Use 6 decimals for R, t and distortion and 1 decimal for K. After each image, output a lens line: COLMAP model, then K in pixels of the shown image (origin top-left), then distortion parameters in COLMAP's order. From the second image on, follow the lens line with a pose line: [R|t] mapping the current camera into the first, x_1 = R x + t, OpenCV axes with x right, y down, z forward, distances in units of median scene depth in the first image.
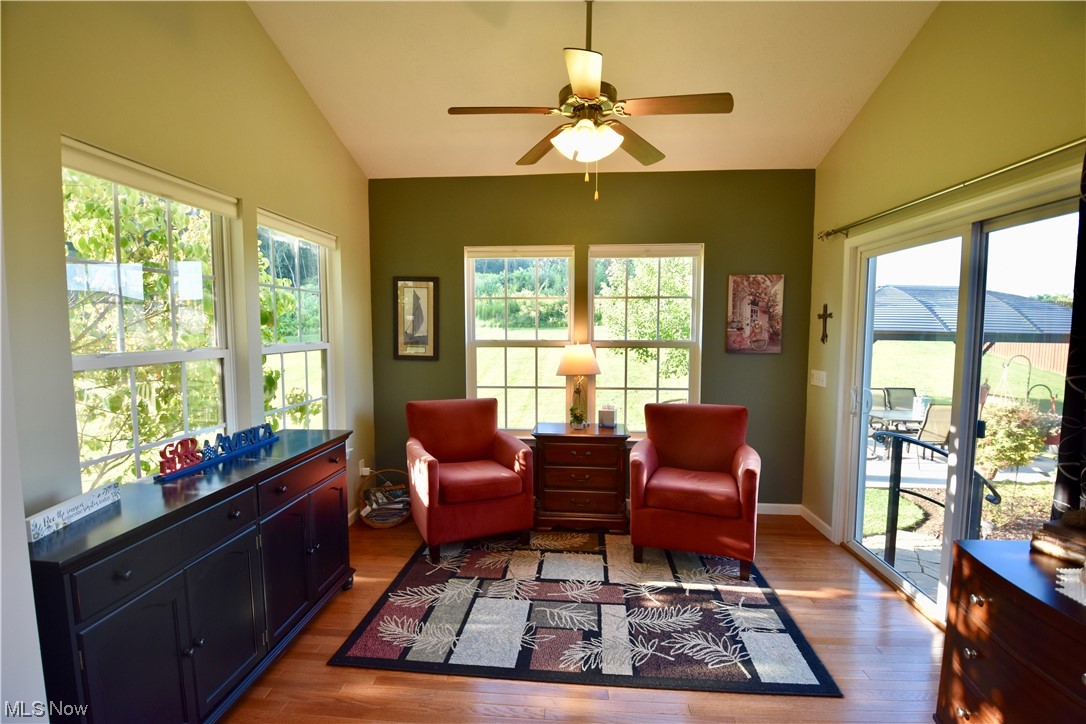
lens RADIAL K [[482.0, 0, 539.8], [0, 482.0, 365.0], [0, 0, 1]] dist [-0.002756, -0.007354]
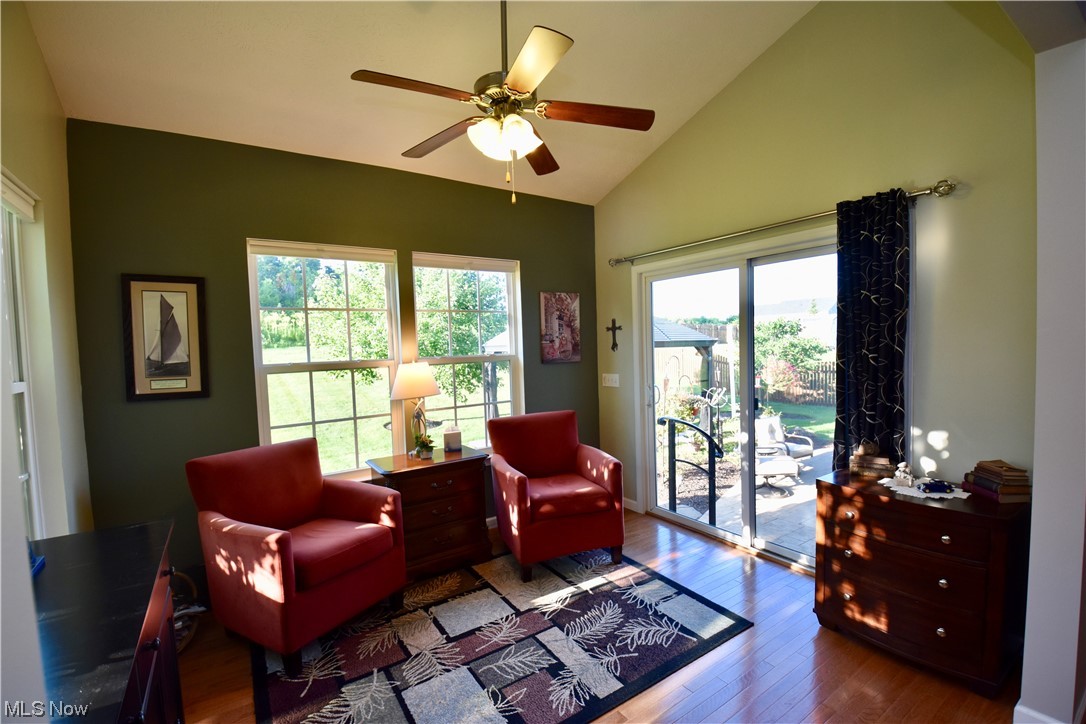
lens RADIAL K [[482.0, 0, 548.7], [0, 482.0, 366.6], [0, 0, 1]] dist [-0.002756, -0.007354]
pose [[0.776697, -0.056754, 0.627313, -0.308436], [0.079757, 0.996778, -0.008569, -0.009350], [-0.624805, 0.056688, 0.778720, 0.172100]]
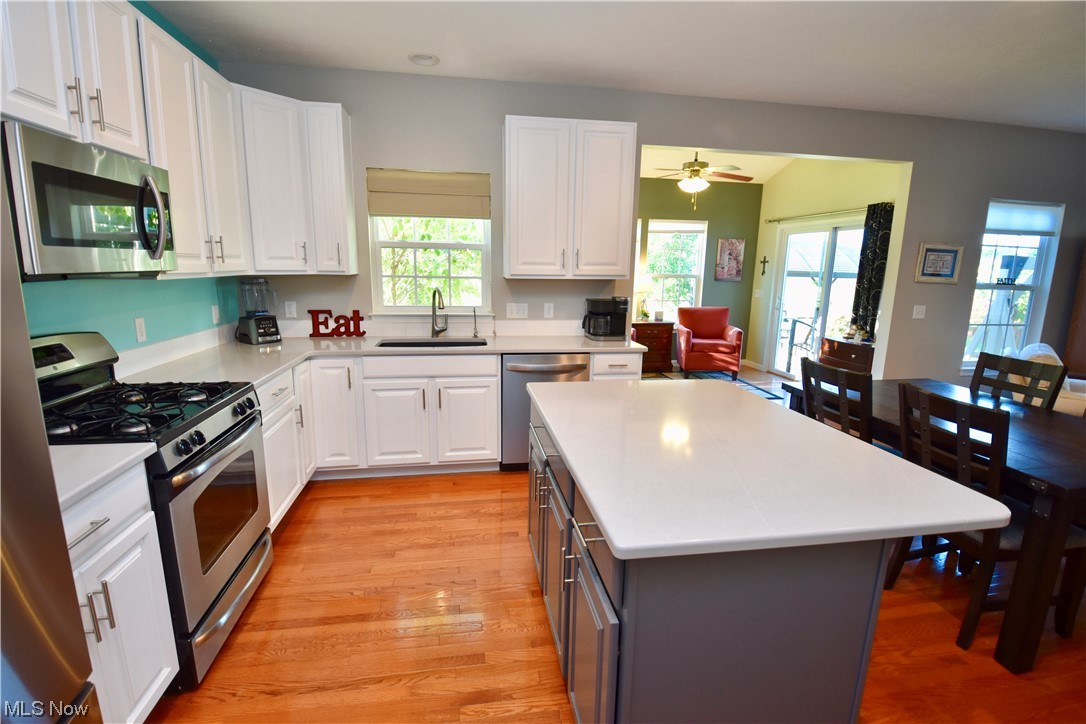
lens RADIAL K [[482.0, 0, 547.0], [0, 482.0, 365.7], [0, 0, 1]] dist [-0.002756, -0.007354]
pose [[0.975547, -0.030001, 0.217735, -0.758934], [0.000876, 0.991164, 0.132643, 0.060582], [-0.219790, -0.129208, 0.966953, -0.813959]]
